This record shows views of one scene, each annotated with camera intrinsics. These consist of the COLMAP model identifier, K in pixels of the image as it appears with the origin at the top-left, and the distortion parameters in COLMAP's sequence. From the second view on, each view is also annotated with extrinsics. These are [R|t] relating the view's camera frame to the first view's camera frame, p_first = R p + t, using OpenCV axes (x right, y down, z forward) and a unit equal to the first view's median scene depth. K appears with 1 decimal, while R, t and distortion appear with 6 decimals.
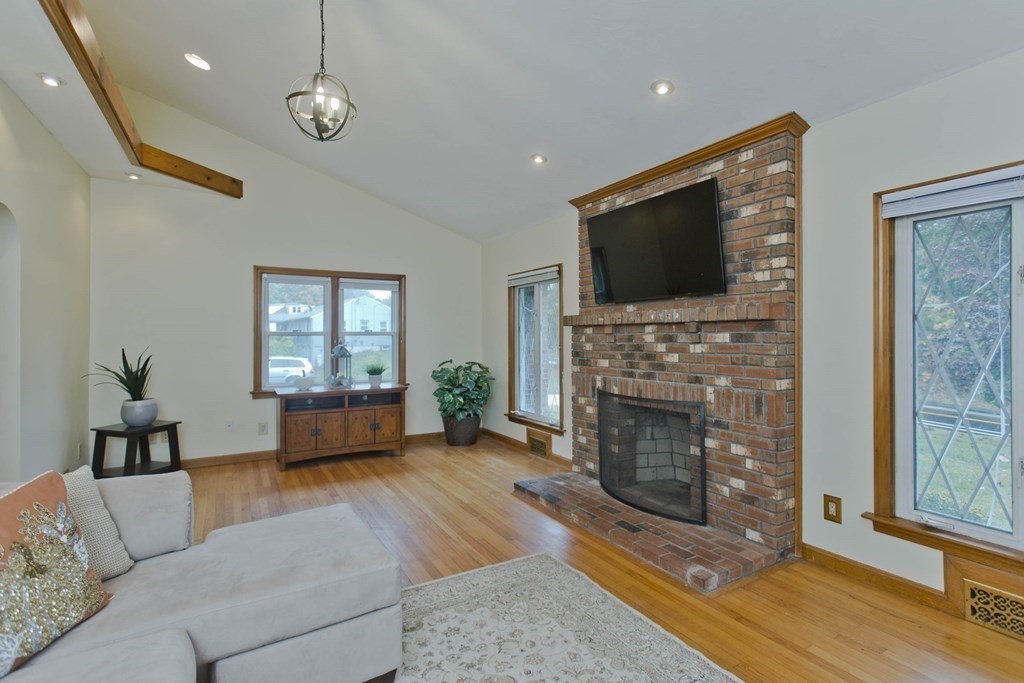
lens RADIAL K [[490.9, 0, 515.2], [0, 490.9, 333.9], [0, 0, 1]] dist [0.000827, 0.000439]
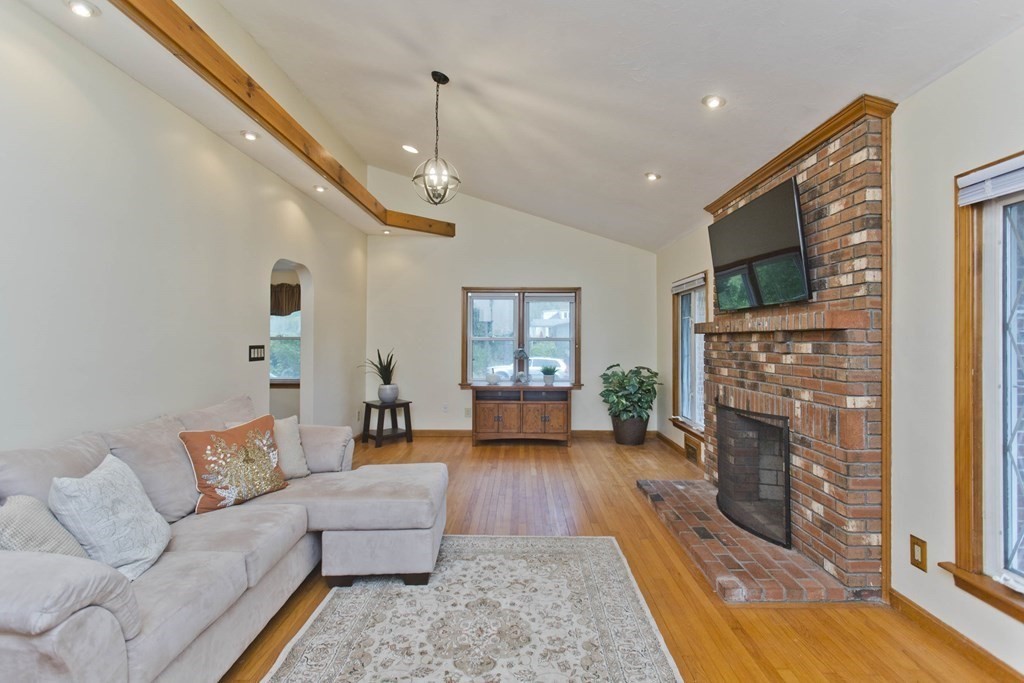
lens RADIAL K [[485.4, 0, 513.6], [0, 485.4, 335.5], [0, 0, 1]] dist [0.000303, 0.000279]
pose [[0.857963, 0.000734, -0.513712, 0.378453], [-0.002462, 0.999993, -0.002684, -0.010986], [0.513706, 0.003568, 0.857959, -0.058824]]
